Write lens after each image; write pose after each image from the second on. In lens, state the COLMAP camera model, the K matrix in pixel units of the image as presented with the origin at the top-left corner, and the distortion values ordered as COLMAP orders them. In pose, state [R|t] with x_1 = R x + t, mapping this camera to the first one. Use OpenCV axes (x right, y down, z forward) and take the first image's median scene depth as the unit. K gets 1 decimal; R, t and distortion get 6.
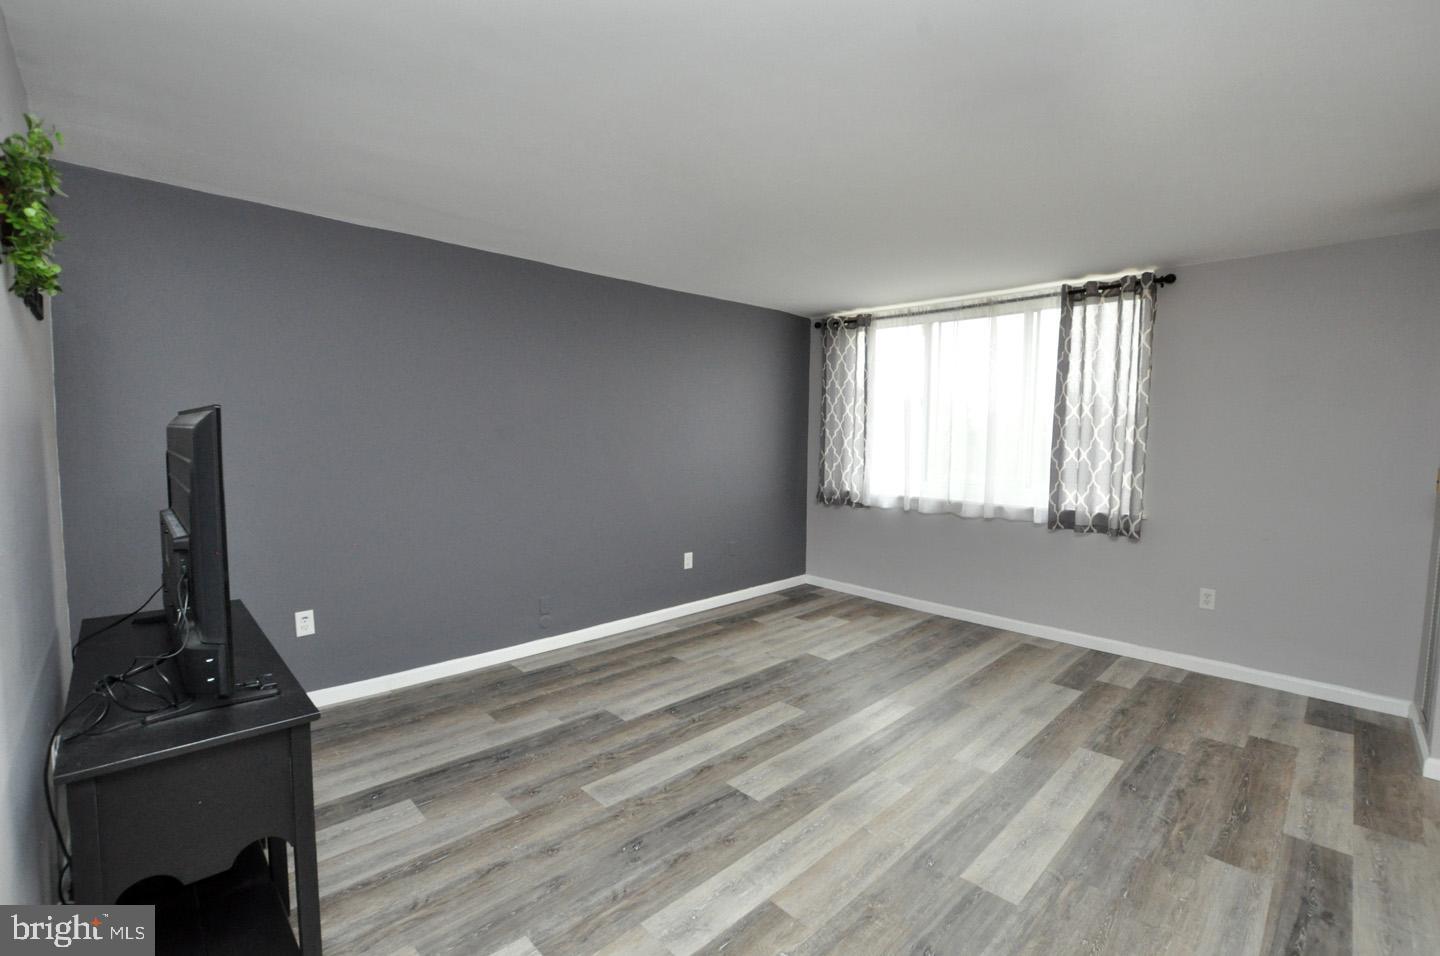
lens RADIAL K [[632.5, 0, 722.4], [0, 632.5, 478.7], [0, 0, 1]] dist [-0.038244, 0.007348]
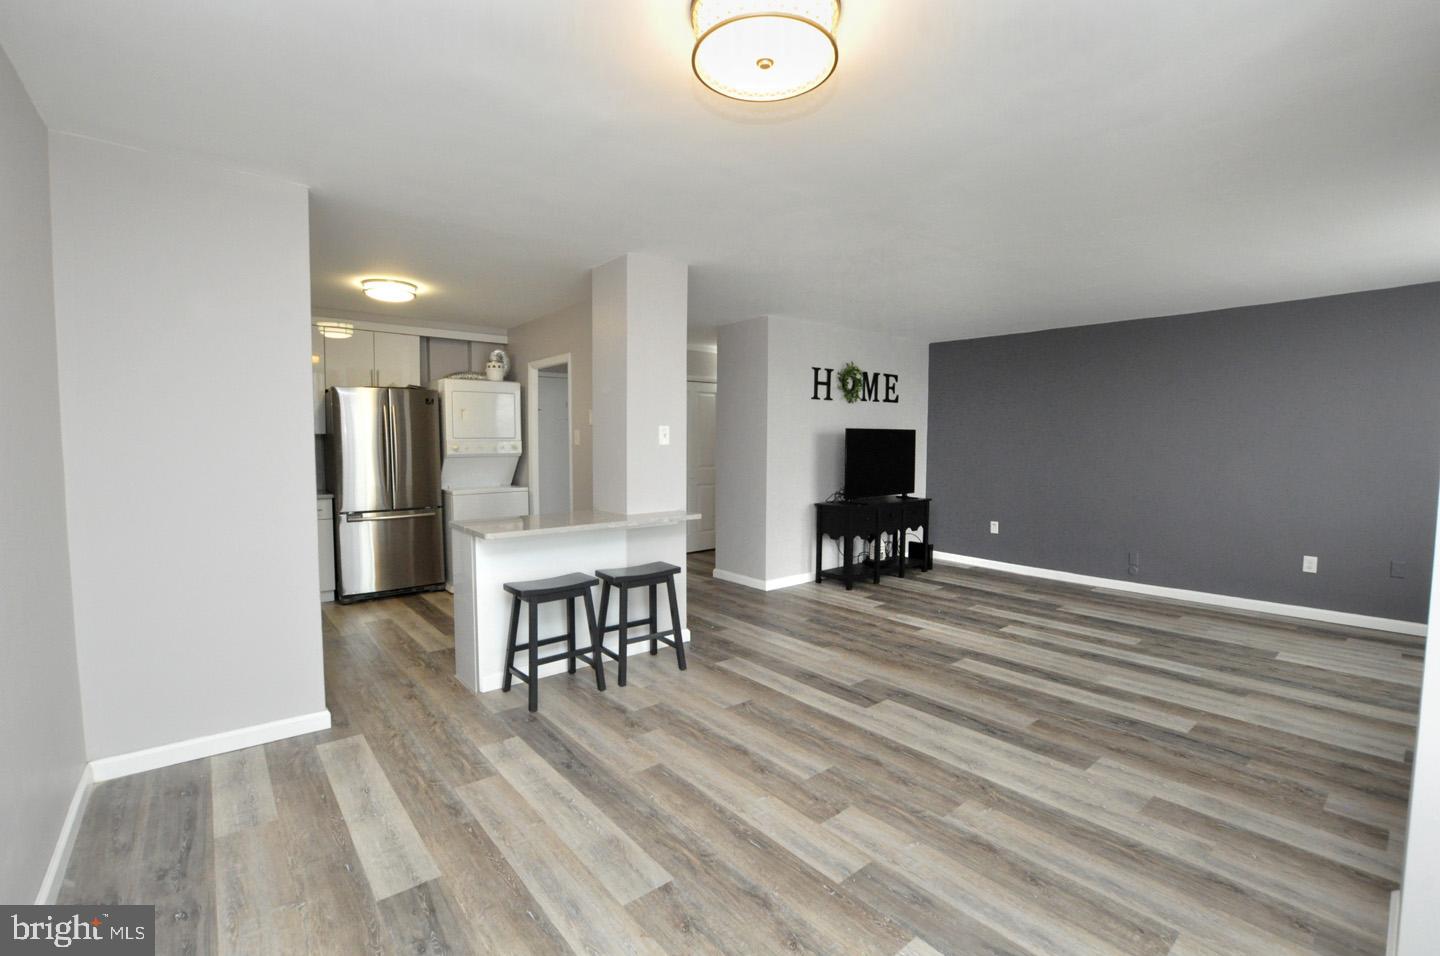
lens RADIAL K [[632.5, 0, 722.4], [0, 632.5, 478.7], [0, 0, 1]] dist [-0.038244, 0.007348]
pose [[-0.075277, 0.049437, -0.995936, 1.578651], [-0.078029, 0.995416, 0.055309, 0.022230], [0.994105, 0.081876, -0.071074, 0.224269]]
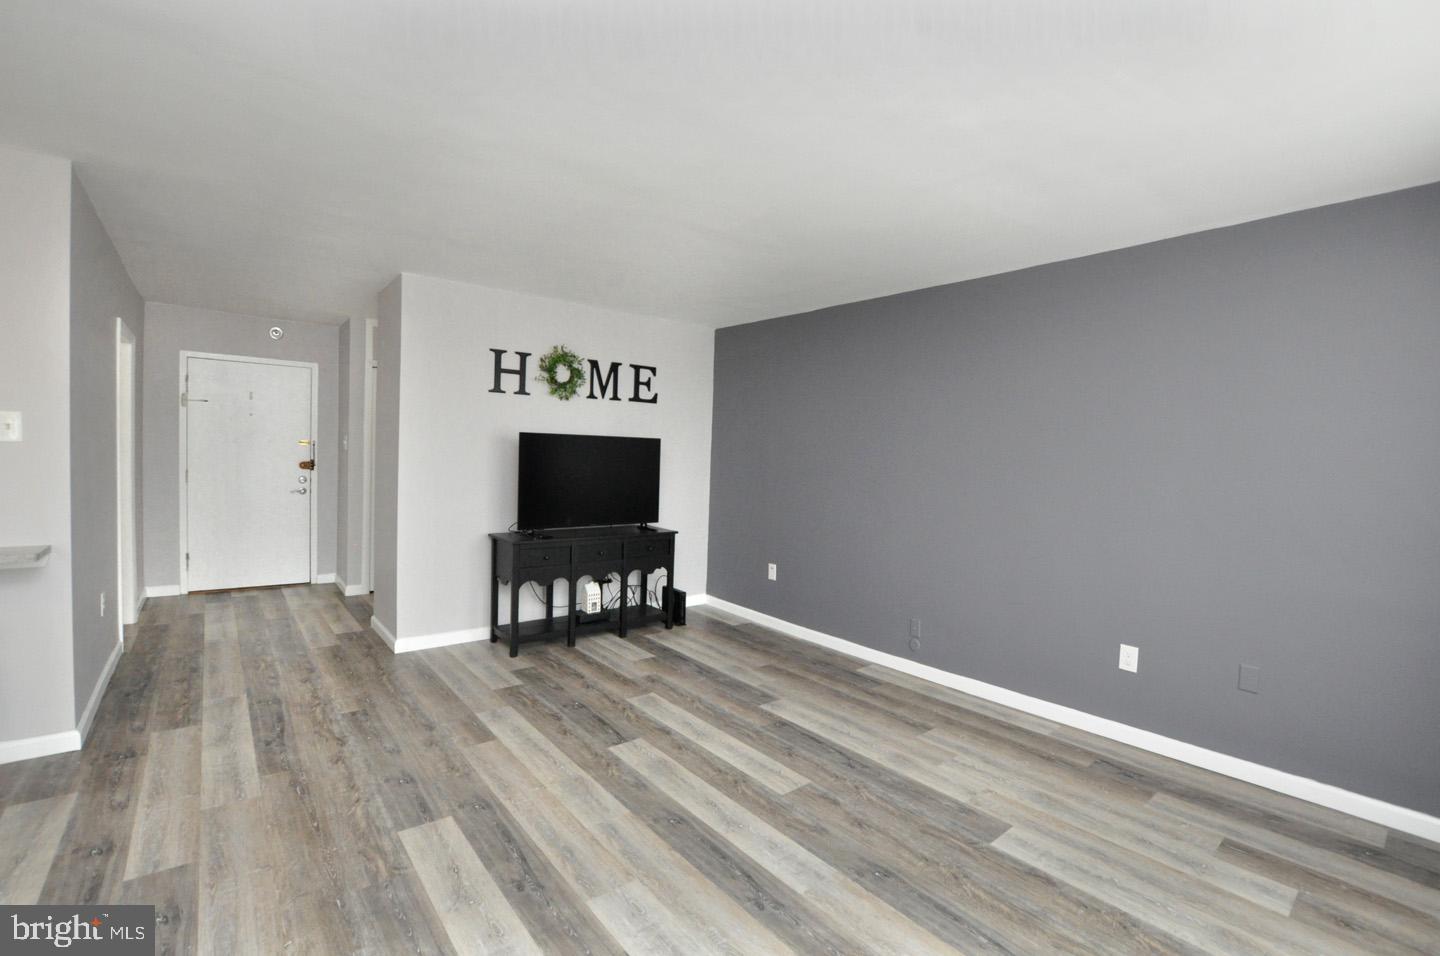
lens RADIAL K [[632.5, 0, 722.4], [0, 632.5, 478.7], [0, 0, 1]] dist [-0.038244, 0.007348]
pose [[-0.083295, 0.023084, -0.996258, 0.978390], [-0.107205, 0.993722, 0.031989, -0.043341], [0.990742, 0.109468, -0.080297, 1.013199]]
